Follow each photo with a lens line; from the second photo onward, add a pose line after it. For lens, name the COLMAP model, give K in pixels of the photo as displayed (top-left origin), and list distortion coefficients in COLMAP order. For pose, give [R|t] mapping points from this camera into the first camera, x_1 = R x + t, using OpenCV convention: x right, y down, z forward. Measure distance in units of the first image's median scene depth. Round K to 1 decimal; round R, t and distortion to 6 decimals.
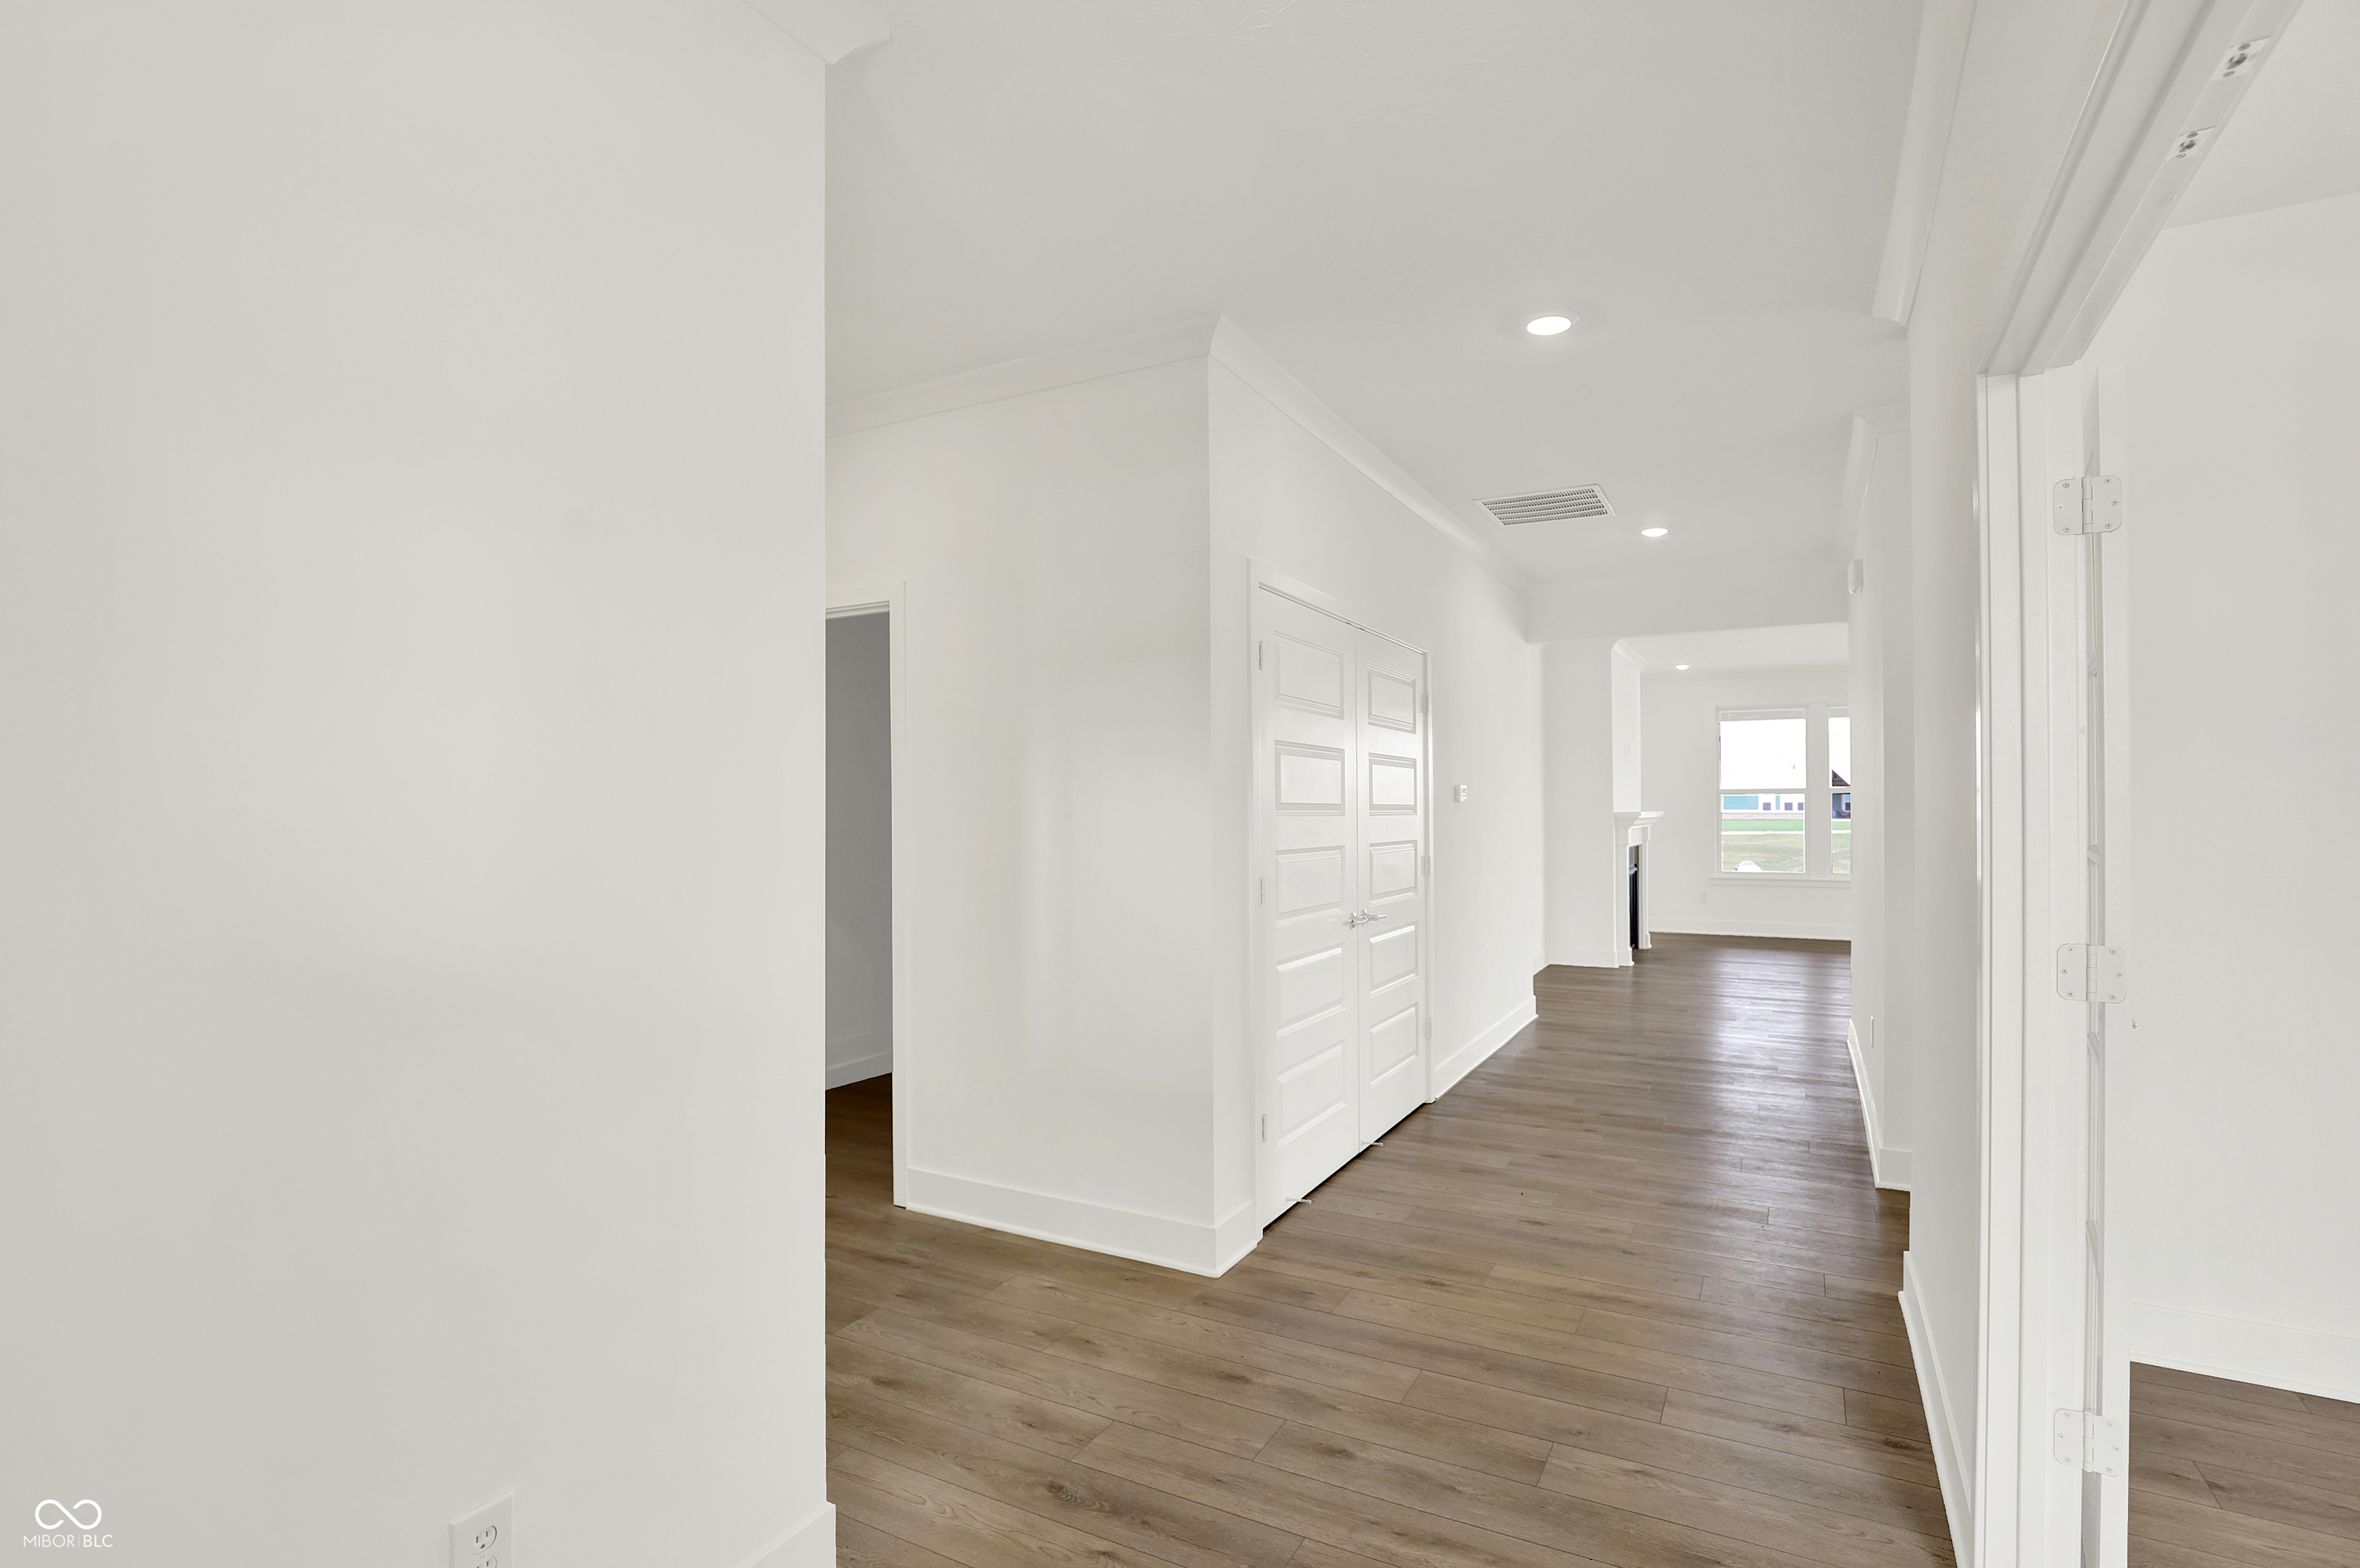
lens RADIAL K [[1064.7, 0, 1196.0], [0, 1064.7, 804.6], [0, 0, 1]] dist [-0.031435, 0.012725]
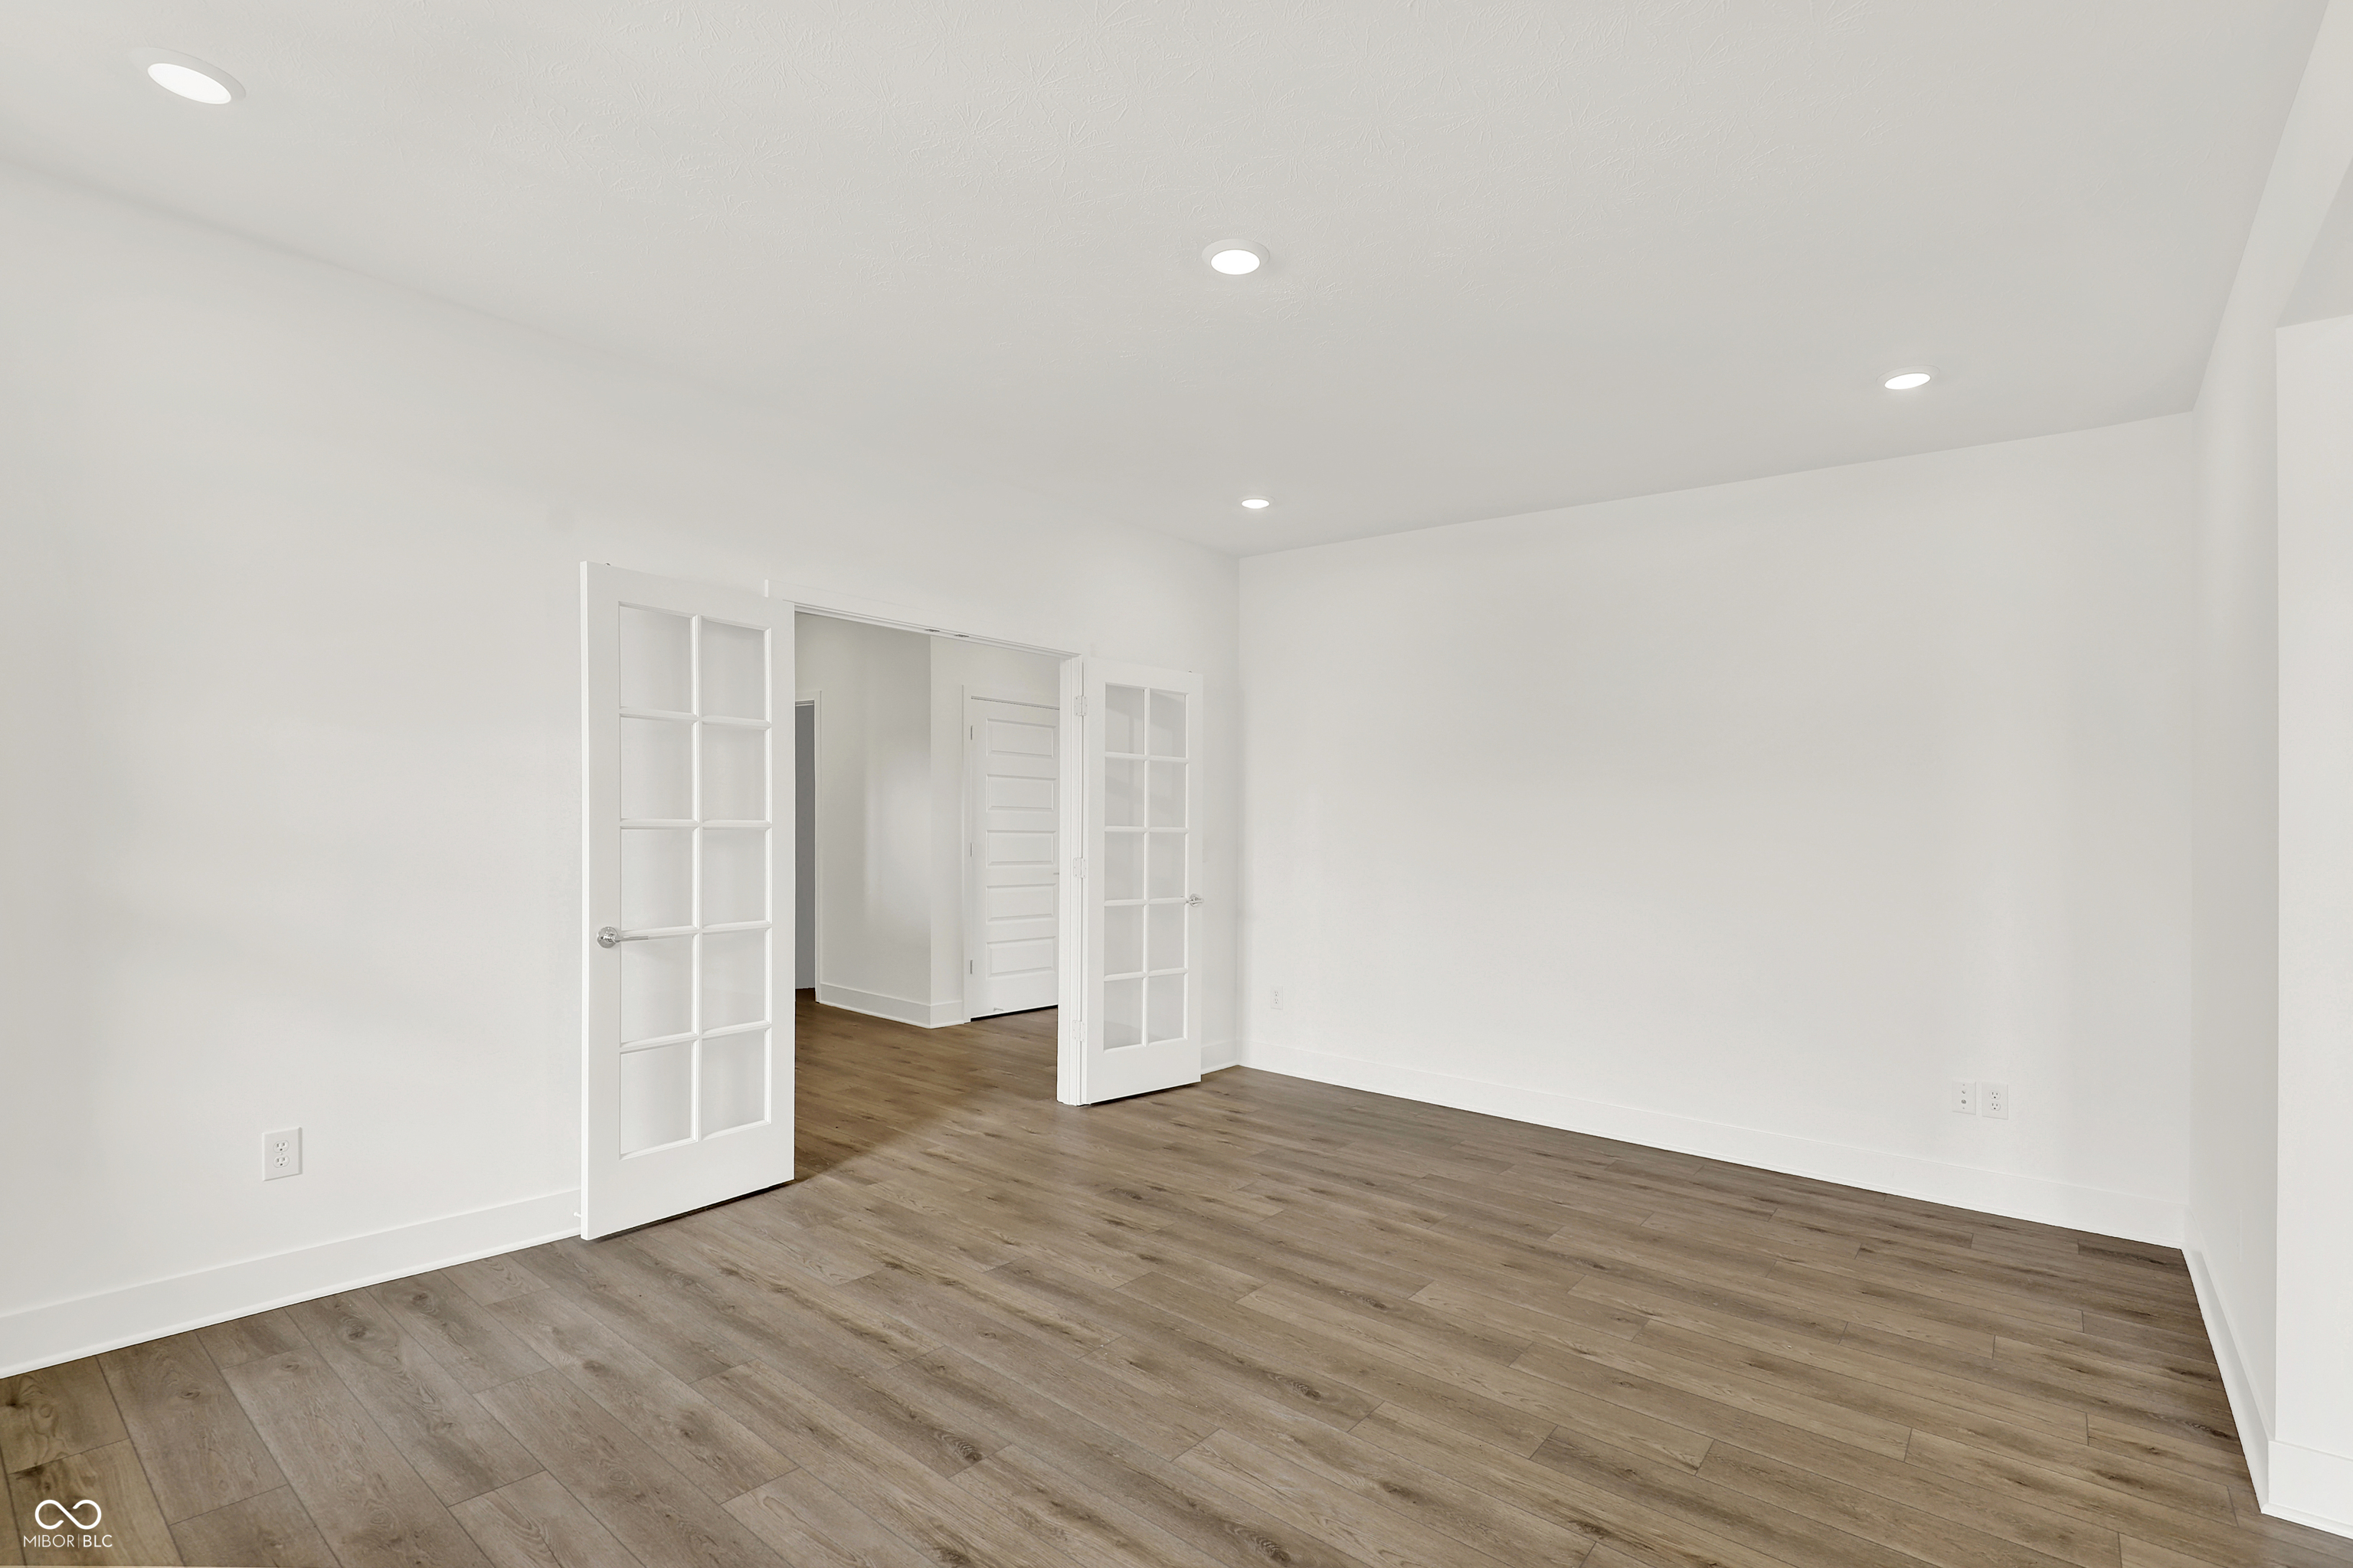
lens RADIAL K [[1097.3, 0, 1155.3], [0, 1097.3, 814.6], [0, 0, 1]] dist [-0.043898, 0.008316]
pose [[0.976263, 0.024436, -0.215204, 0.833952], [-0.021698, 0.999651, 0.015078, -0.022071], [0.215497, -0.010051, 0.976453, -0.939288]]
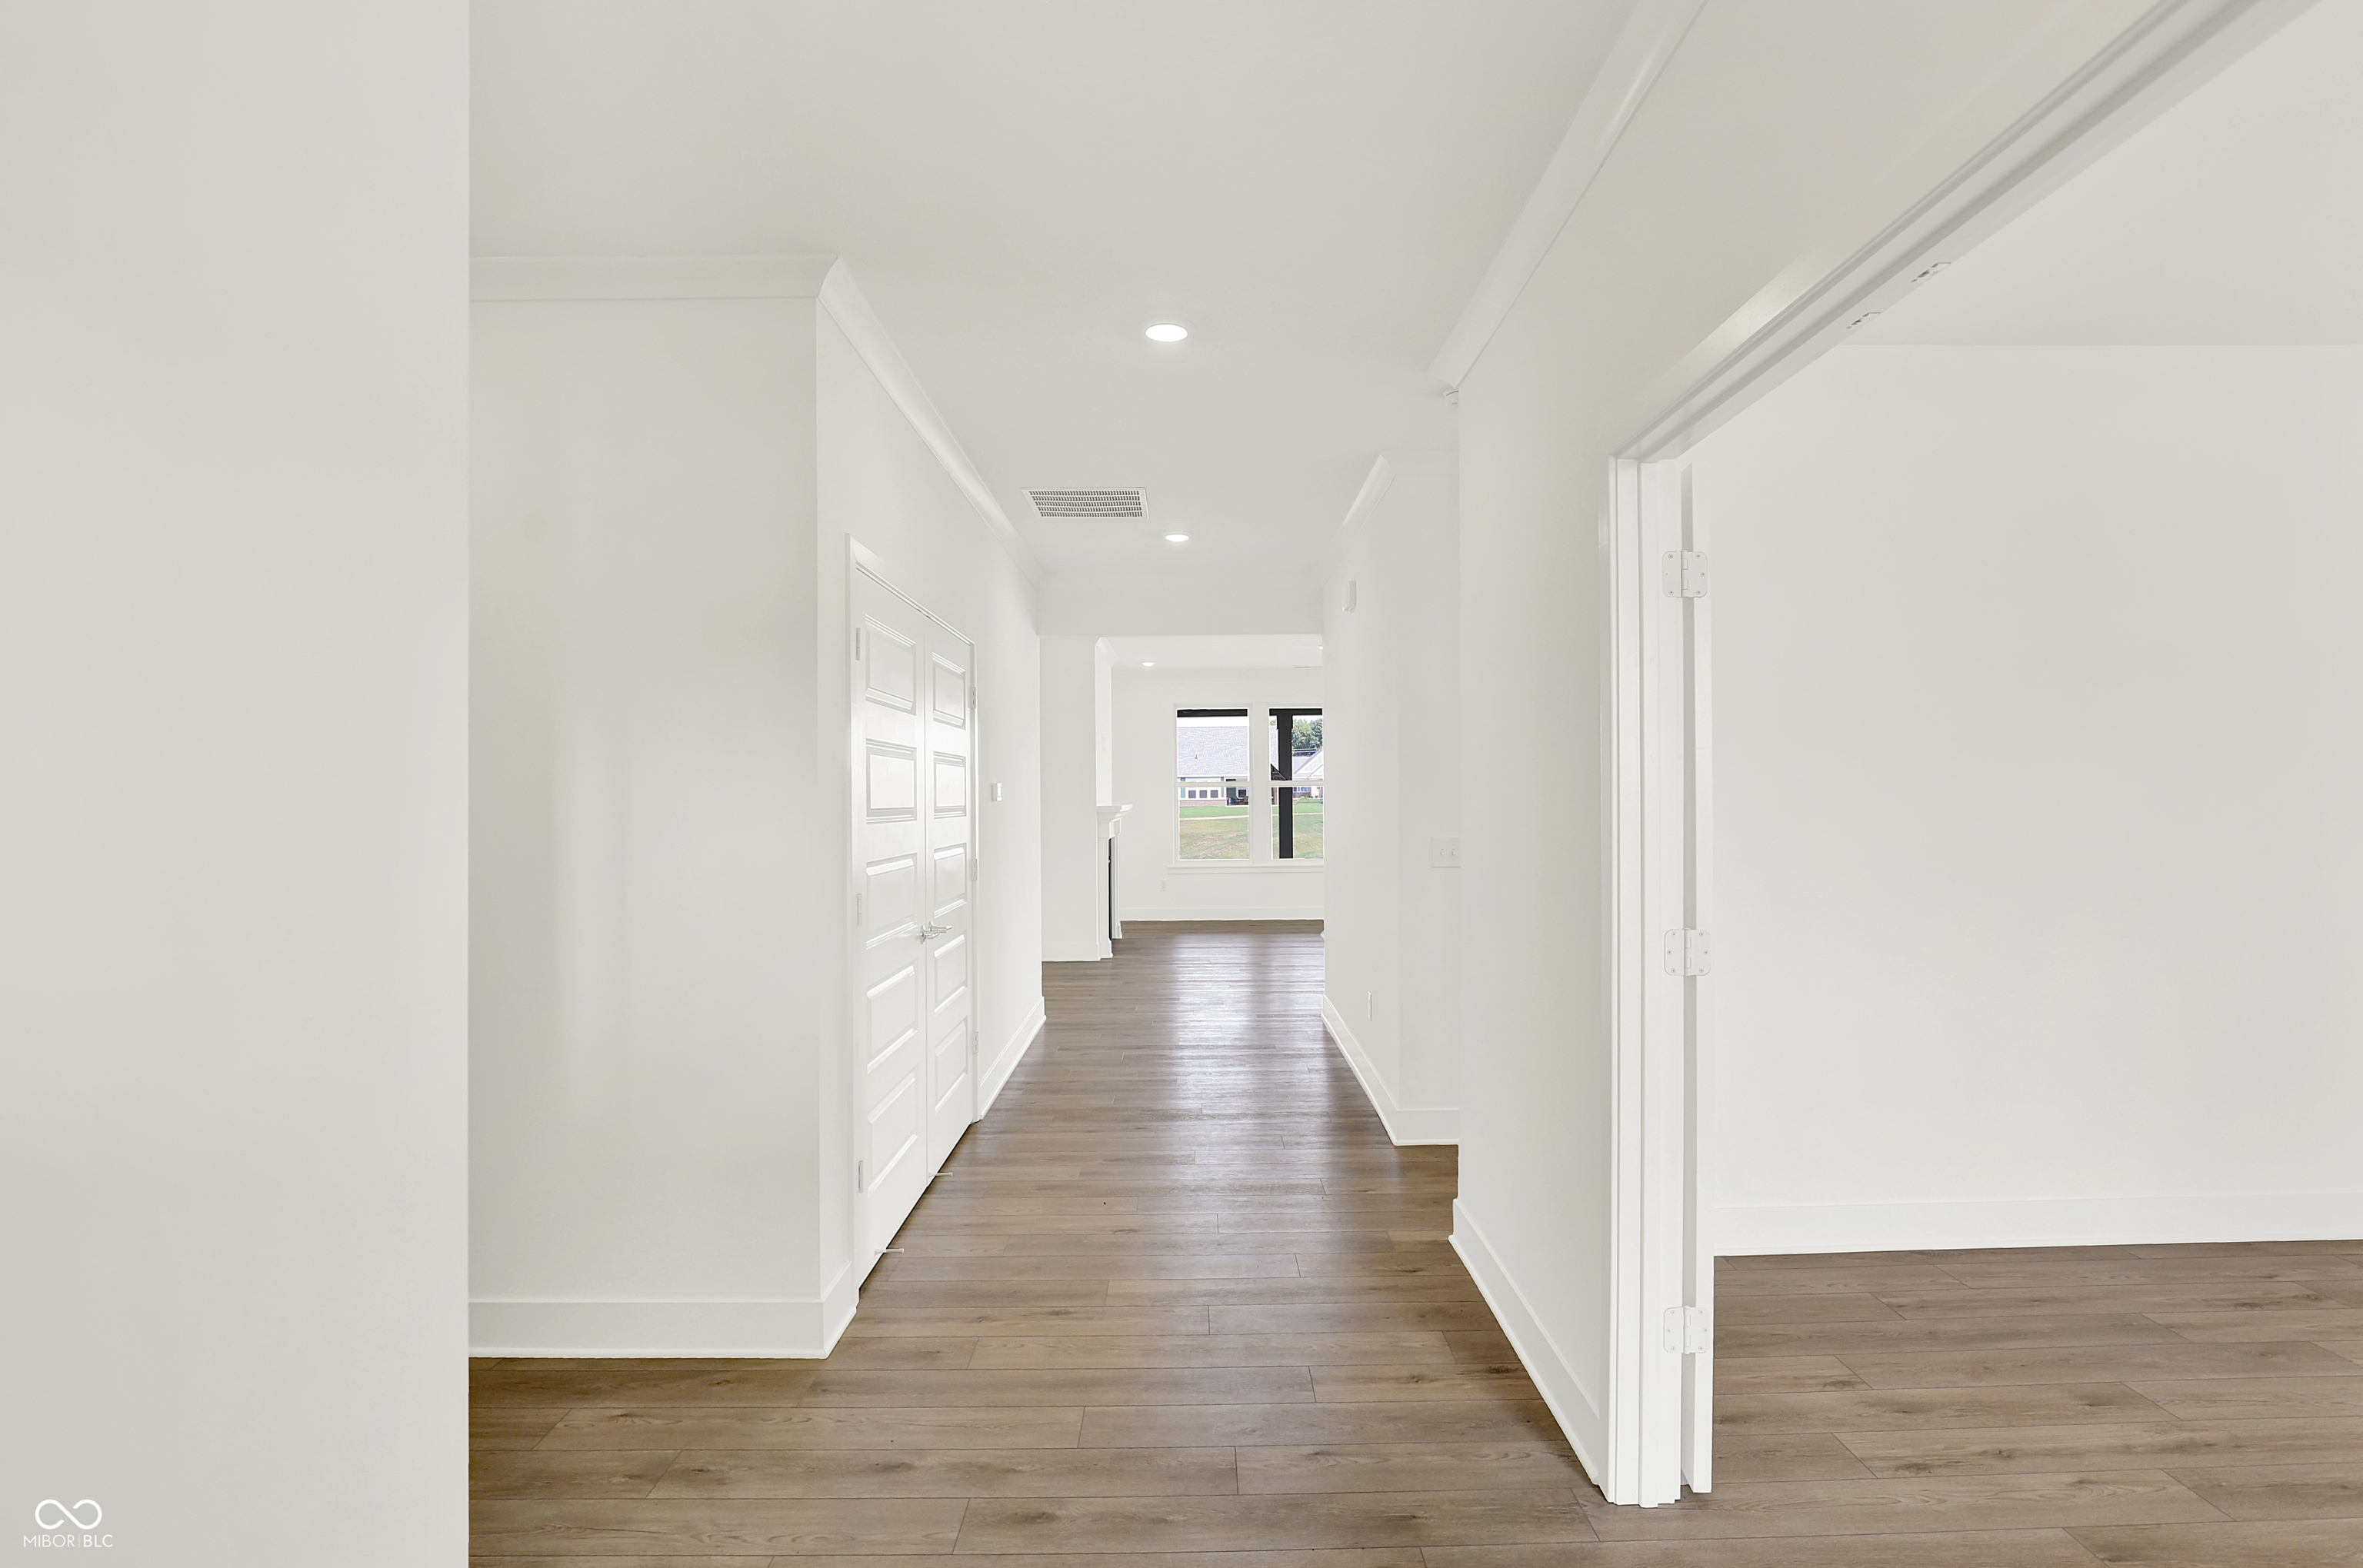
lens RADIAL K [[1135.4, 0, 1155.0], [0, 1135.4, 787.5], [0, 0, 1]] dist [-0.025649, -0.000108]
pose [[0.889650, -0.001519, 0.456641, -0.146053], [0.004627, 0.999973, -0.005687, -0.013435], [-0.456620, 0.007172, 0.889633, 0.046492]]
